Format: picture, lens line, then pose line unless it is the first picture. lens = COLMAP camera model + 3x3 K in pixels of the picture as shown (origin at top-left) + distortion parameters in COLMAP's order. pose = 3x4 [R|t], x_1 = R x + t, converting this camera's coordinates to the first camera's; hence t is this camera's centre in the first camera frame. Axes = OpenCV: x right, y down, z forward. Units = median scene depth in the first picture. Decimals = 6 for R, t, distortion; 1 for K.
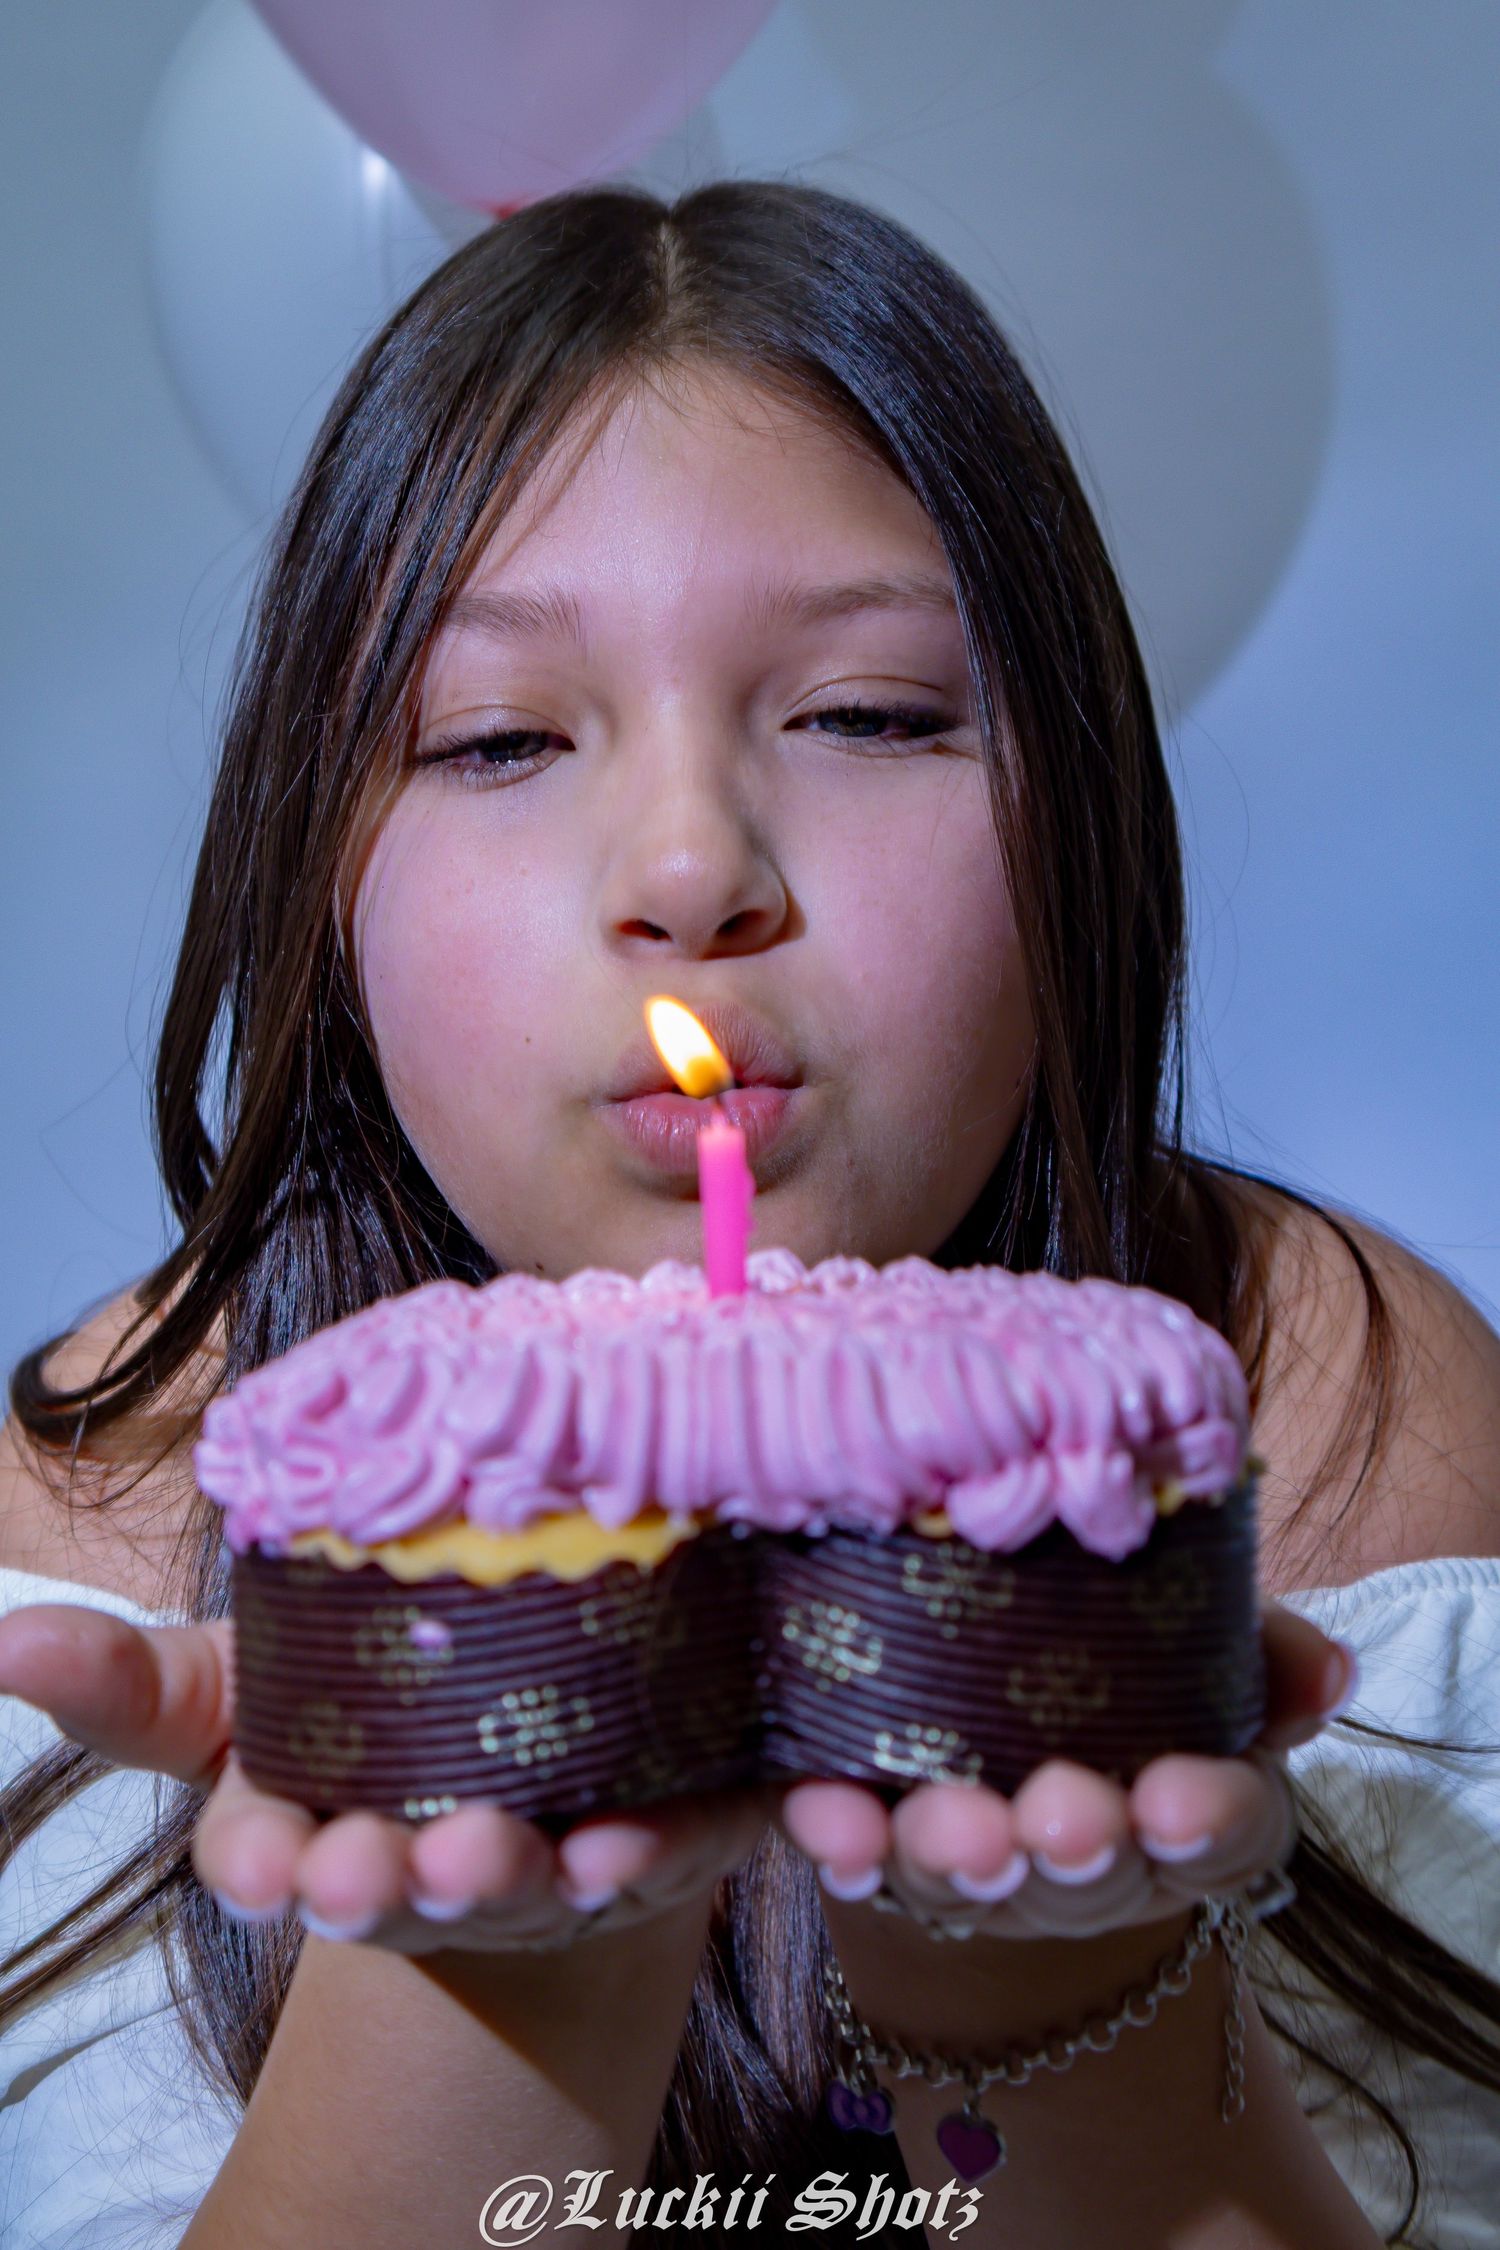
lens RADIAL K [[4586.7, 0, 744.2], [0, 4586.7, 1126.6], [0, 0, 1]] dist [-0.249212, 0.000000]
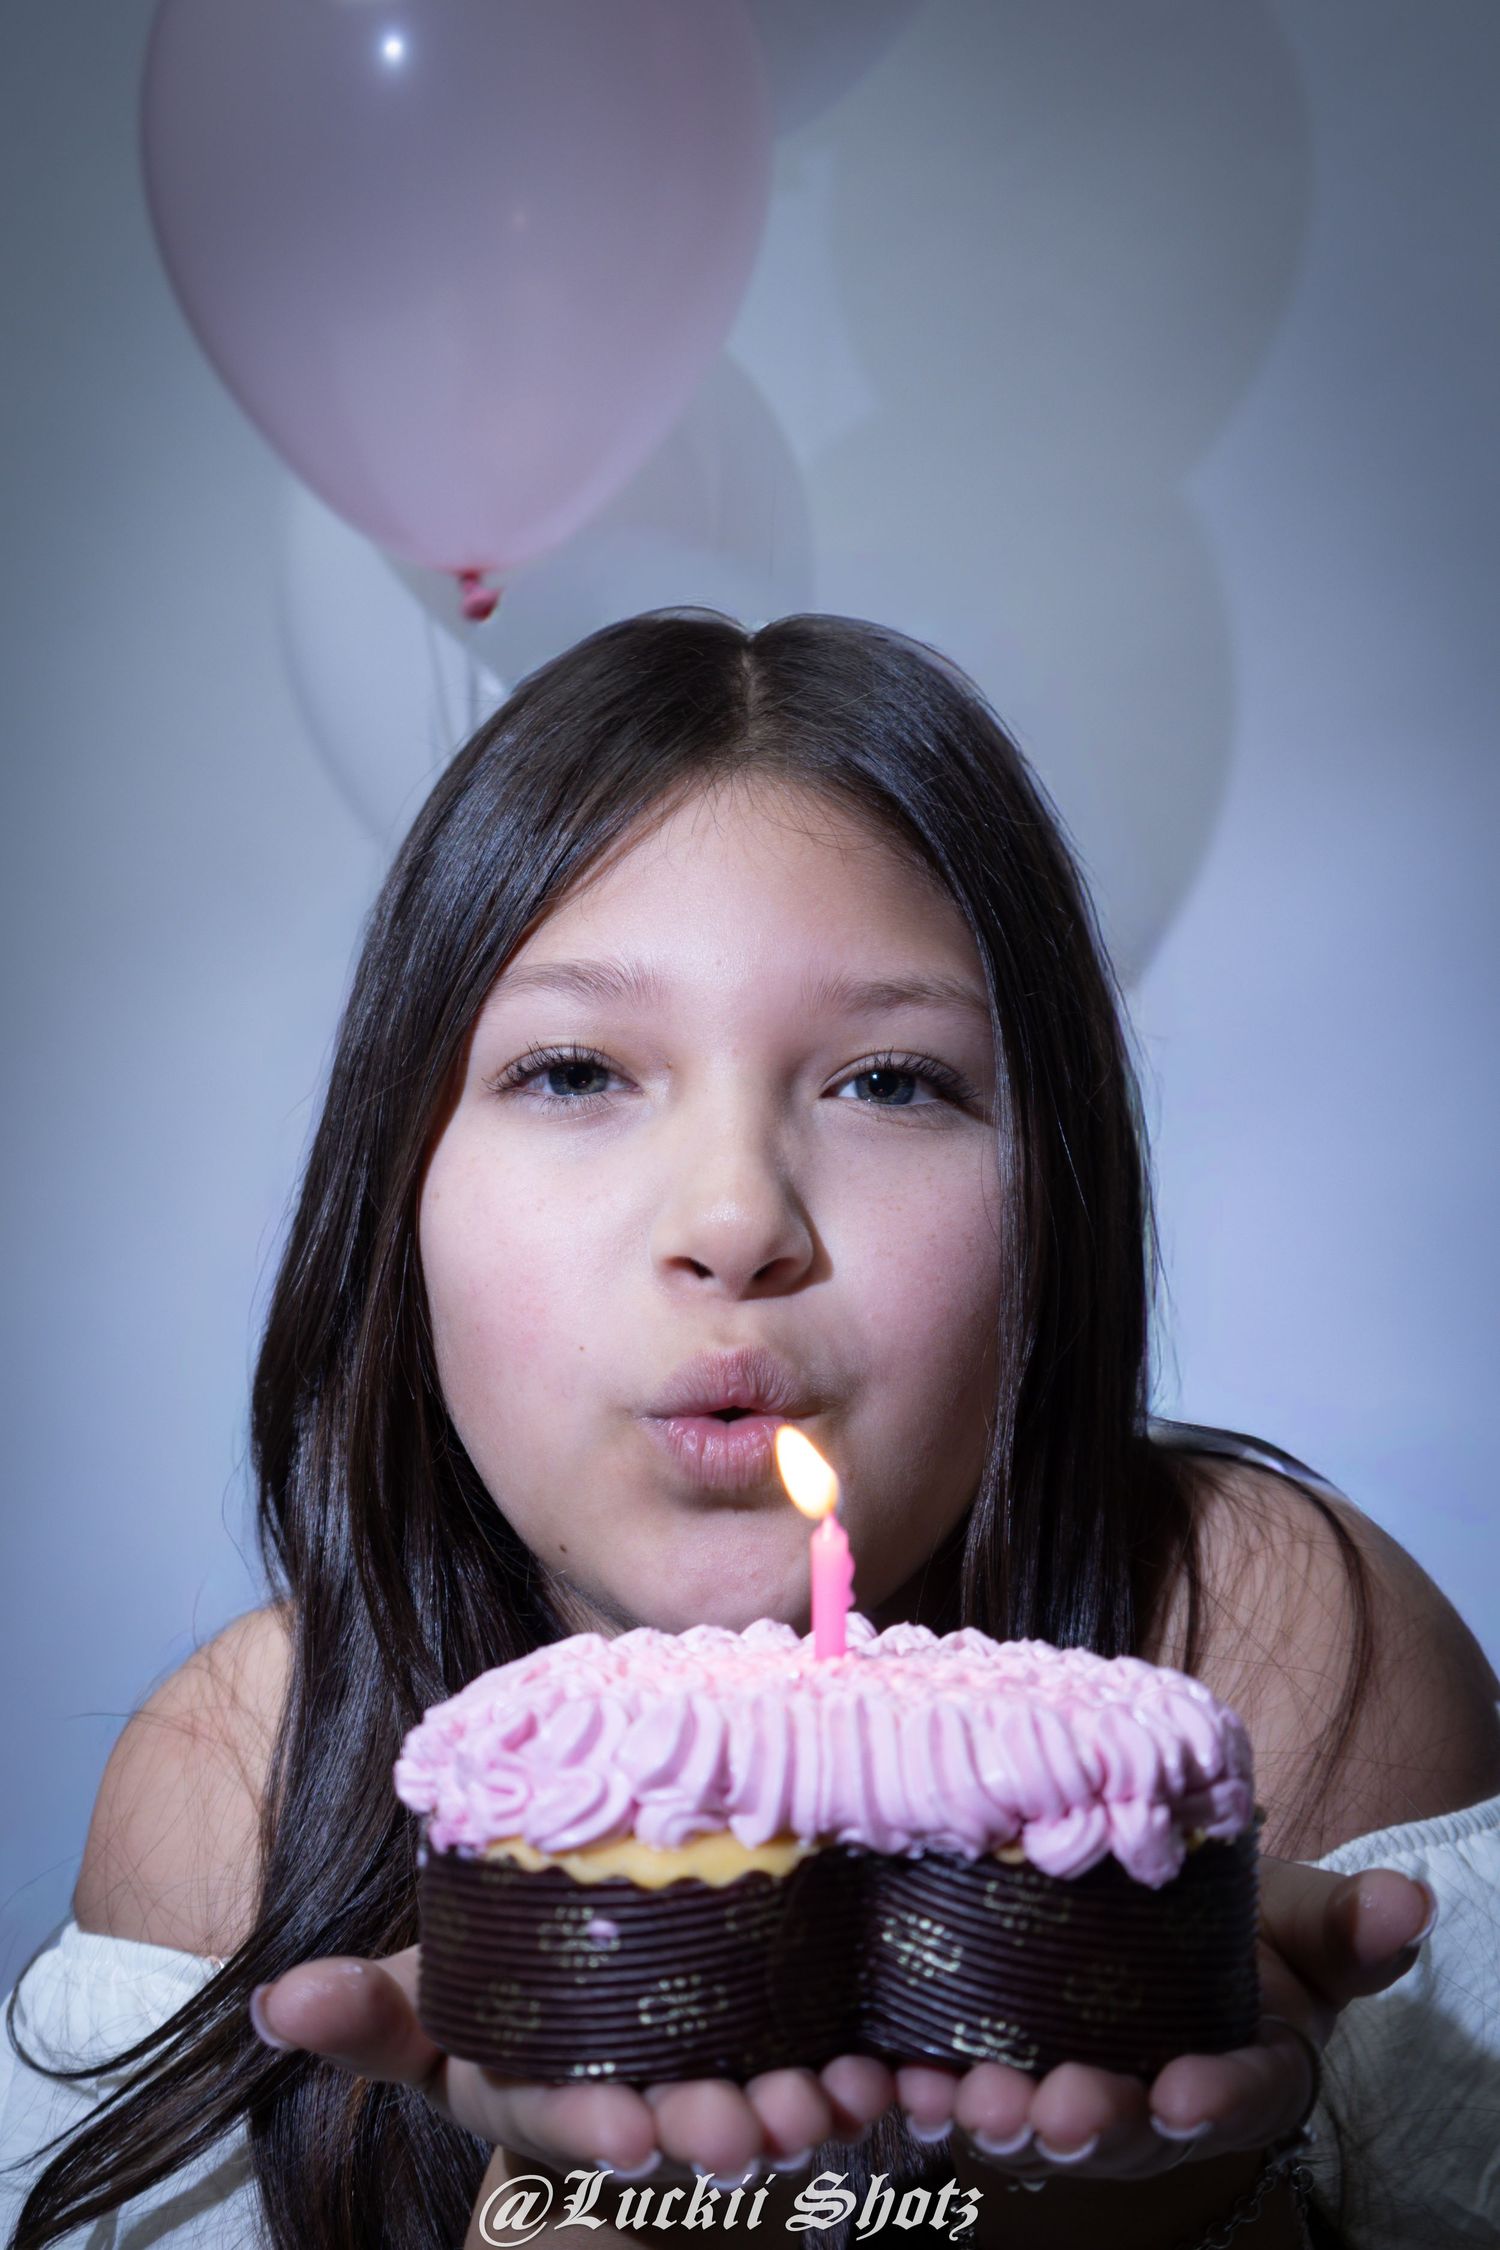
lens RADIAL K [[4554.4, 0, 758.2], [0, 4554.4, 1124.1], [0, 0, 1]] dist [-0.006596, 0.000000]
pose [[0.999160, 0.040294, 0.007414, -0.043260], [-0.039739, 0.997165, -0.063889, -0.029504], [-0.009967, 0.063541, 0.997929, -0.250852]]
